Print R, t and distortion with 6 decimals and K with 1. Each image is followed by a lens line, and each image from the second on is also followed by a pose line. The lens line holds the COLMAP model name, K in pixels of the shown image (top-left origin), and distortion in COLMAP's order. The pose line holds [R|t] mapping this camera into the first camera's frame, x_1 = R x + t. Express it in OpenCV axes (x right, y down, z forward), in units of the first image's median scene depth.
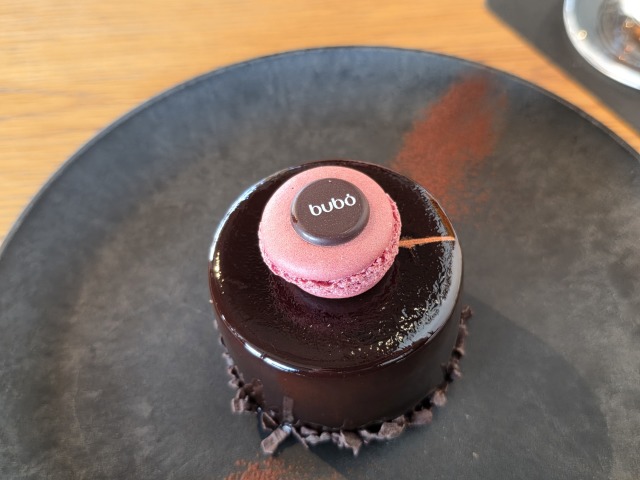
lens RADIAL K [[762.4, 0, 319.2], [0, 762.4, 235.2], [0, 0, 1]] dist [0.057535, 0.000000]
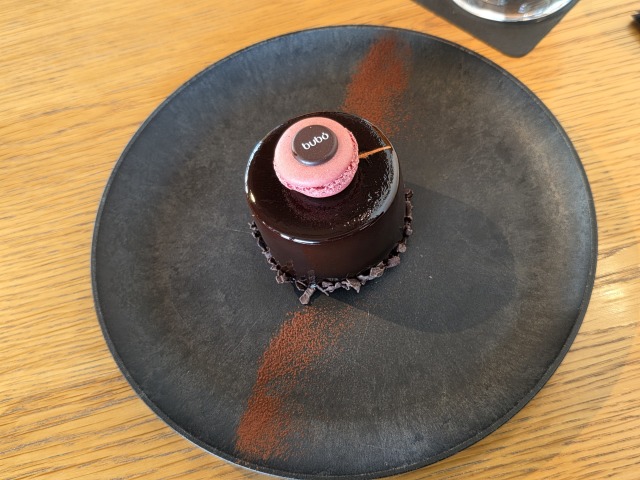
lens RADIAL K [[762.4, 0, 319.8], [0, 762.4, 237.5], [0, 0, 1]] dist [0.057535, 0.000000]
pose [[0.976984, -0.209514, 0.040088, -0.064363], [0.206025, 0.975493, 0.077247, 0.030139], [-0.055290, -0.067210, 0.996206, -0.522183]]
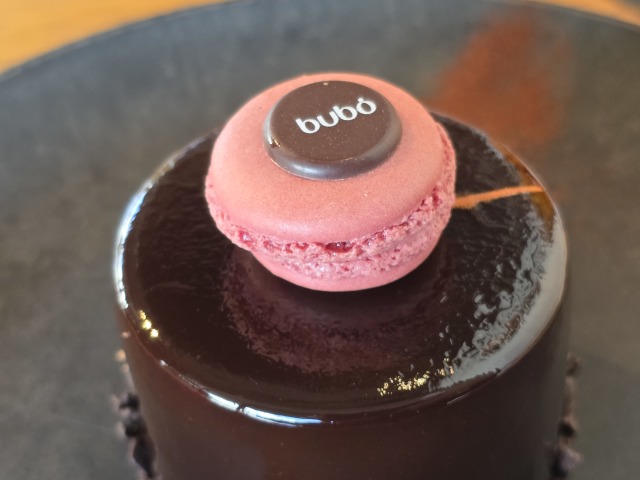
lens RADIAL K [[1338.9, 0, 304.0], [0, 1338.9, 233.6], [0, 0, 1]] dist [0.092016, 0.000000]
pose [[0.991558, -0.082989, 0.099632, -0.086863], [0.104471, 0.966433, -0.234721, 0.211755], [-0.076808, 0.243148, 0.966943, 0.036043]]
